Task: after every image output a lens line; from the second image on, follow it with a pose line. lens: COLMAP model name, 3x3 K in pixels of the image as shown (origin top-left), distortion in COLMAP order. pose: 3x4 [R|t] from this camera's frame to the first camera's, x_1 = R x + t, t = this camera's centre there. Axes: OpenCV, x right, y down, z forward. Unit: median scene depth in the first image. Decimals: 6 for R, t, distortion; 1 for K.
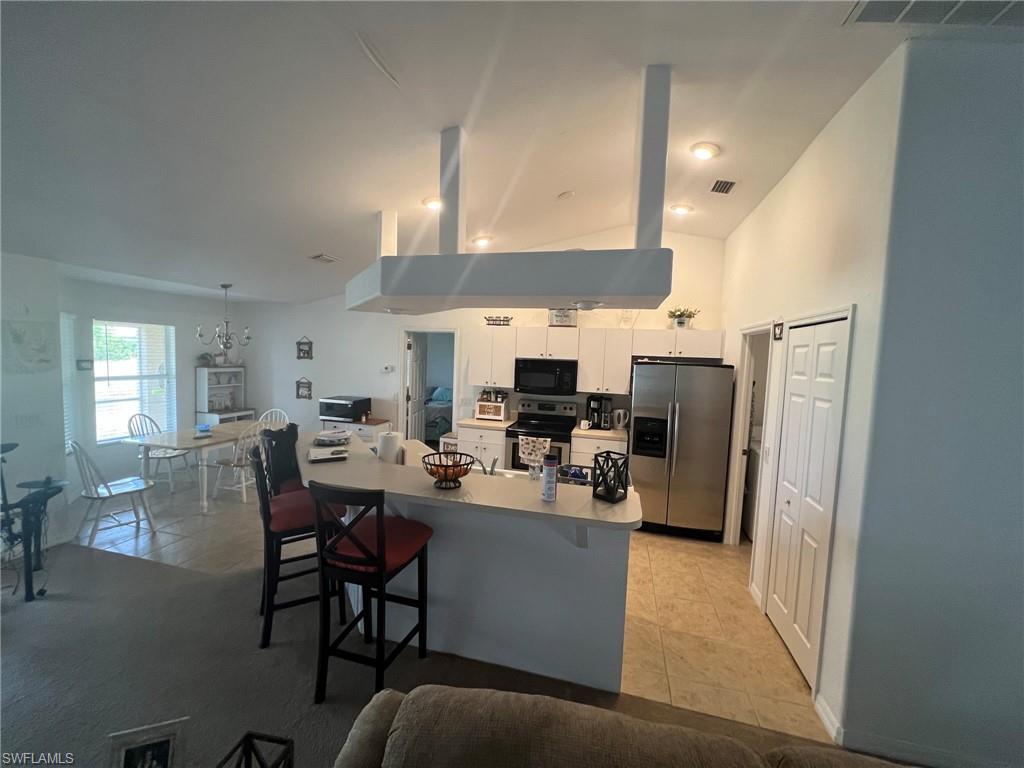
lens RADIAL K [[408.6, 0, 510.7], [0, 408.6, 383.4], [0, 0, 1]] dist [-0.000186, 0.000643]
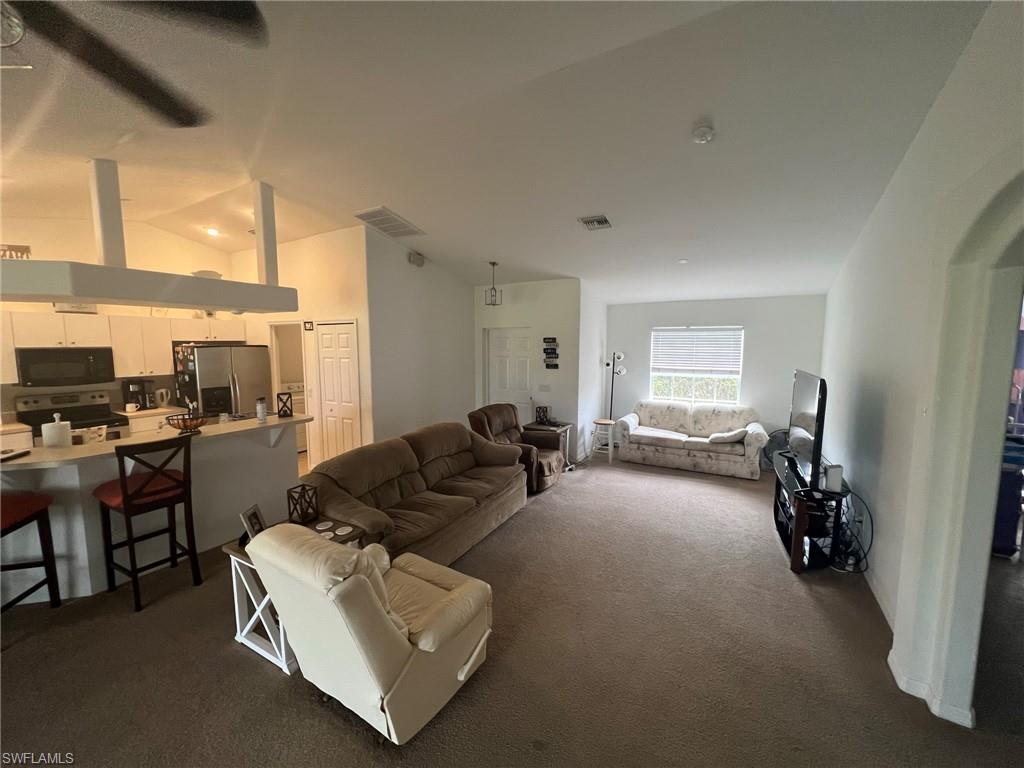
lens RADIAL K [[408.6, 0, 509.9], [0, 408.6, 383.4], [0, 0, 1]] dist [-0.000186, 0.000643]
pose [[0.265151, -0.132427, 0.955070, -0.545690], [0.080391, 0.990111, 0.114967, -0.003790], [-0.960850, 0.046295, 0.273175, -0.230710]]
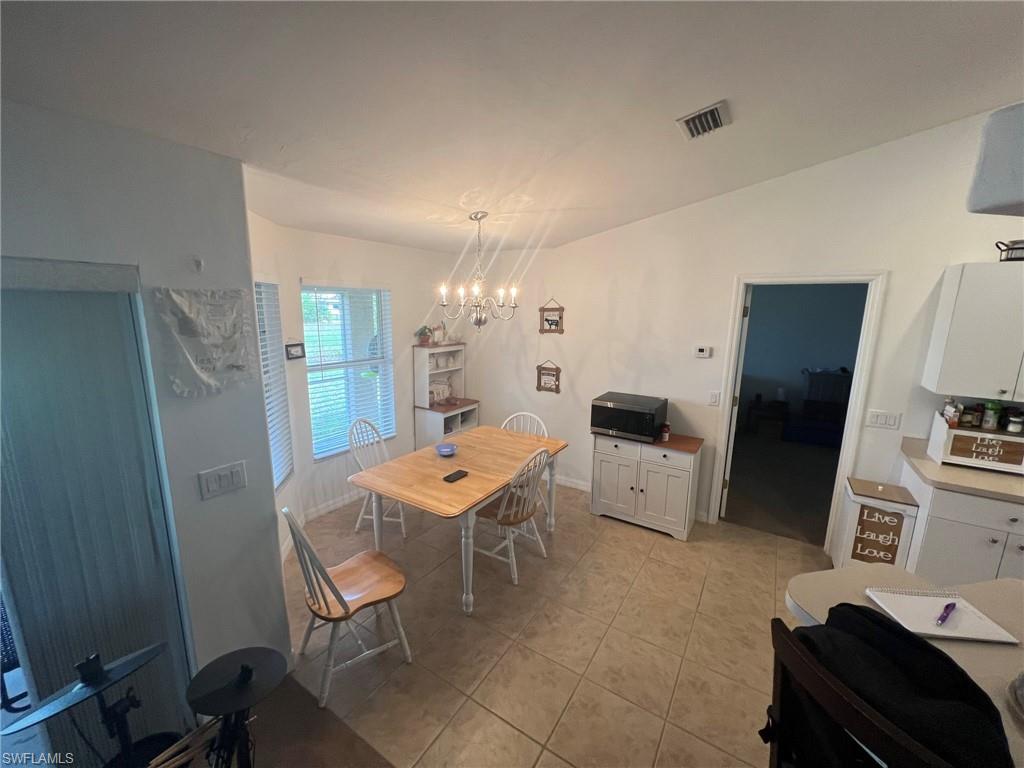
lens RADIAL K [[408.6, 0, 511.6], [0, 408.6, 383.7], [0, 0, 1]] dist [-0.000186, 0.000643]
pose [[0.950592, 0.033768, -0.308601, -0.441248], [-0.000775, 0.994322, 0.106415, -0.059980], [0.310442, -0.100918, 0.945220, 0.421433]]
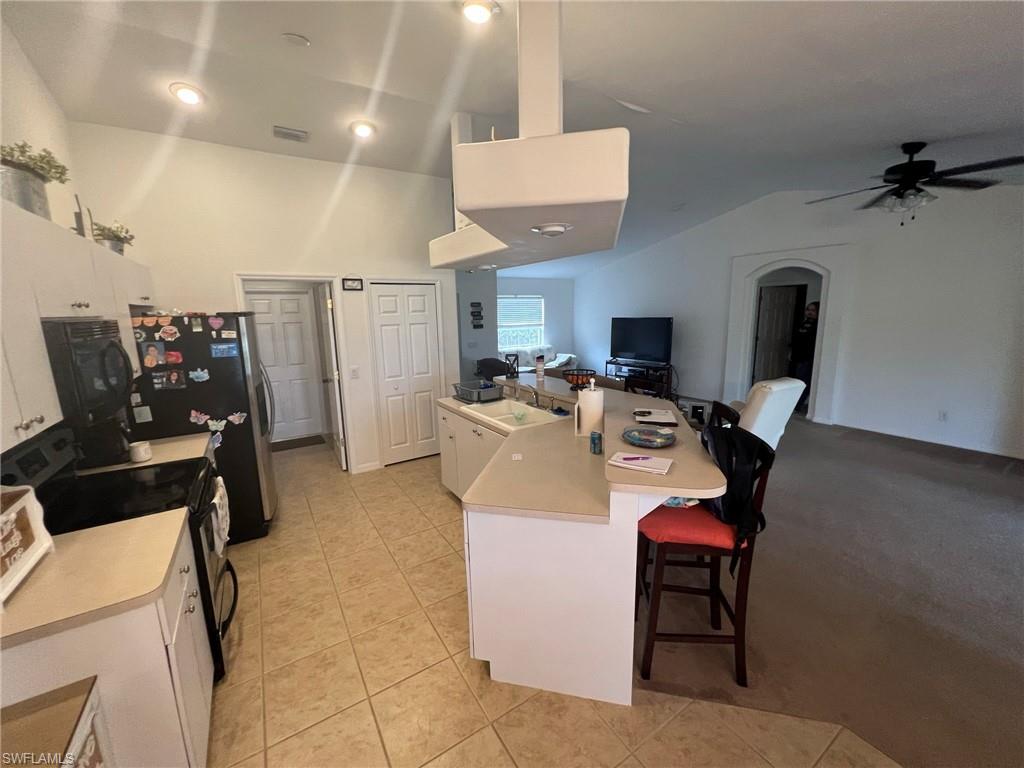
lens RADIAL K [[408.6, 0, 510.2], [0, 408.6, 383.9], [0, 0, 1]] dist [-0.000186, 0.000643]
pose [[-0.731868, -0.144201, 0.666015, -0.435386], [0.043417, 0.965501, 0.256754, -0.078171], [-0.680062, 0.216826, -0.700358, 0.991900]]
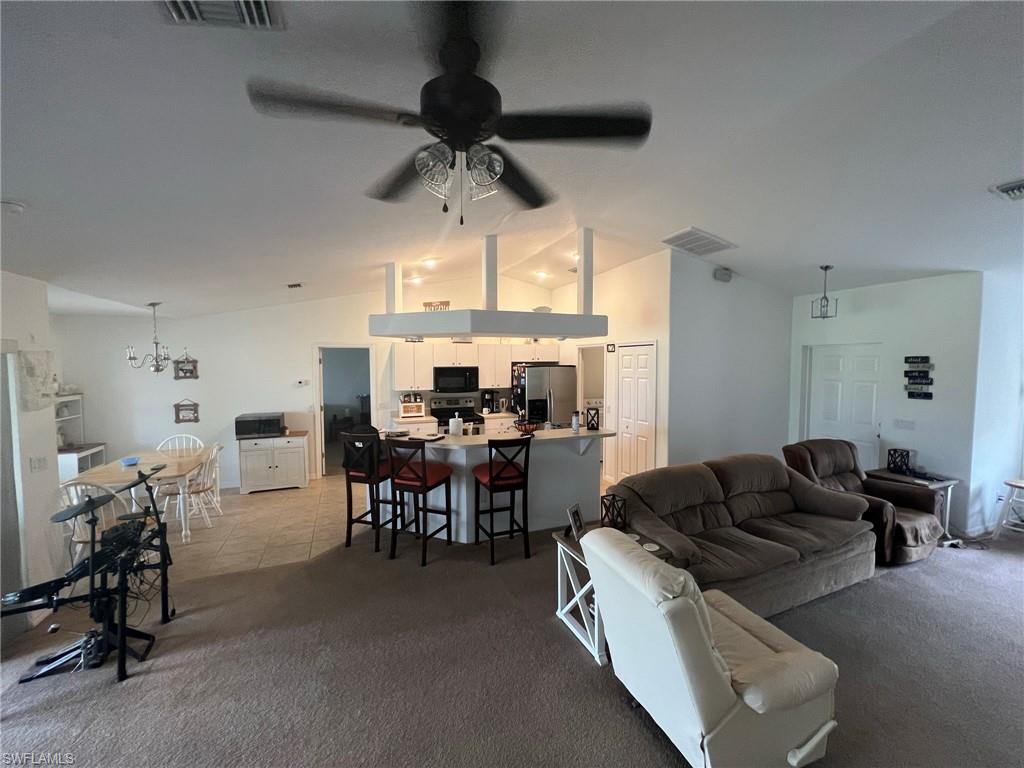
lens RADIAL K [[408.6, 0, 510.1], [0, 408.6, 383.8], [0, 0, 1]] dist [-0.000186, 0.000643]
pose [[0.799869, -0.071281, 0.595927, -0.582348], [0.075593, 0.996980, 0.017789, -0.012877], [-0.595395, 0.030819, 0.802841, -0.204415]]
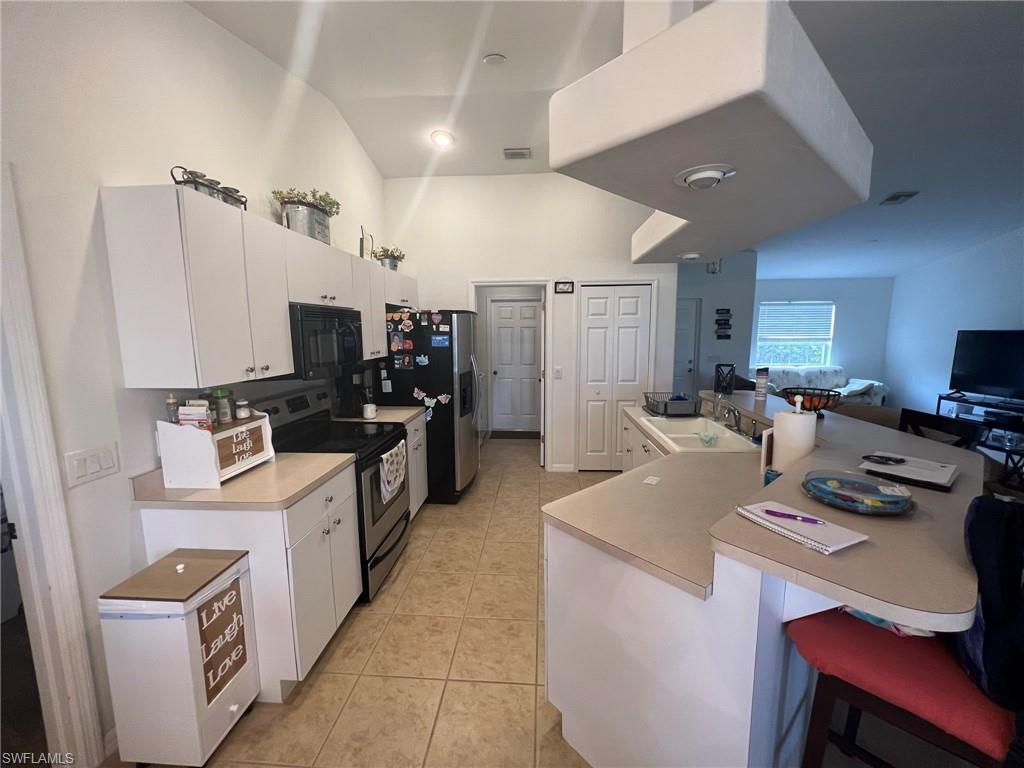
lens RADIAL K [[408.6, 0, 510.8], [0, 408.6, 384.5], [0, 0, 1]] dist [-0.000186, 0.000643]
pose [[-0.182390, -0.166794, 0.968975, -0.460516], [0.074296, 0.980351, 0.182737, -0.039382], [-0.980415, 0.105320, -0.166414, 0.856980]]
